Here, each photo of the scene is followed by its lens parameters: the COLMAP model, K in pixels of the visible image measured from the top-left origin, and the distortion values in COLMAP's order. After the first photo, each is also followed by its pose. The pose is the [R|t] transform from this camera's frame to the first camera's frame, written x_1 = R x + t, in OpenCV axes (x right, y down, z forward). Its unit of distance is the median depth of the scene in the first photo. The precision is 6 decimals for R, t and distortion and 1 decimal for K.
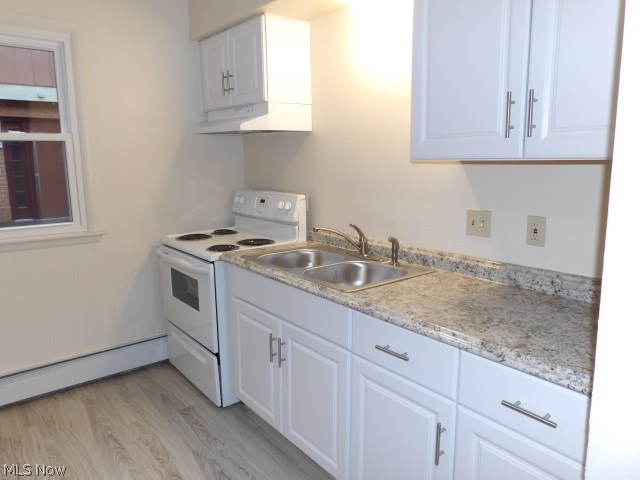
lens RADIAL K [[455.9, 0, 320.1], [0, 455.9, 233.5], [0, 0, 1]] dist [-0.040359, 0.041419]
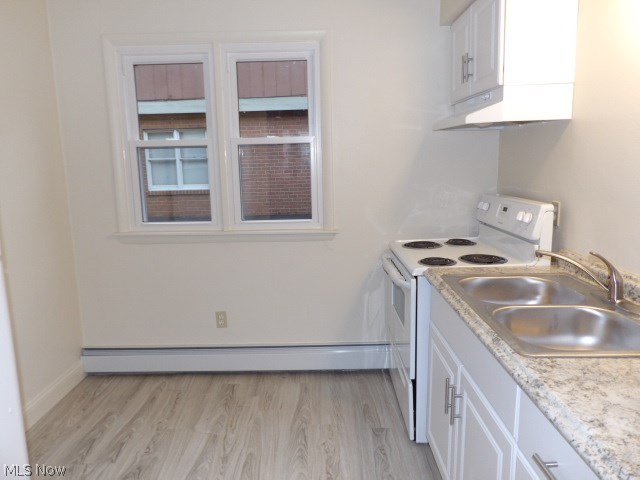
lens RADIAL K [[455.9, 0, 316.5], [0, 455.9, 237.4], [0, 0, 1]] dist [-0.040359, 0.041419]
pose [[0.774068, 0.094633, -0.625989, 0.145262], [-0.088782, 0.995221, 0.040667, -0.028690], [0.626846, 0.024097, 0.778770, 0.184360]]
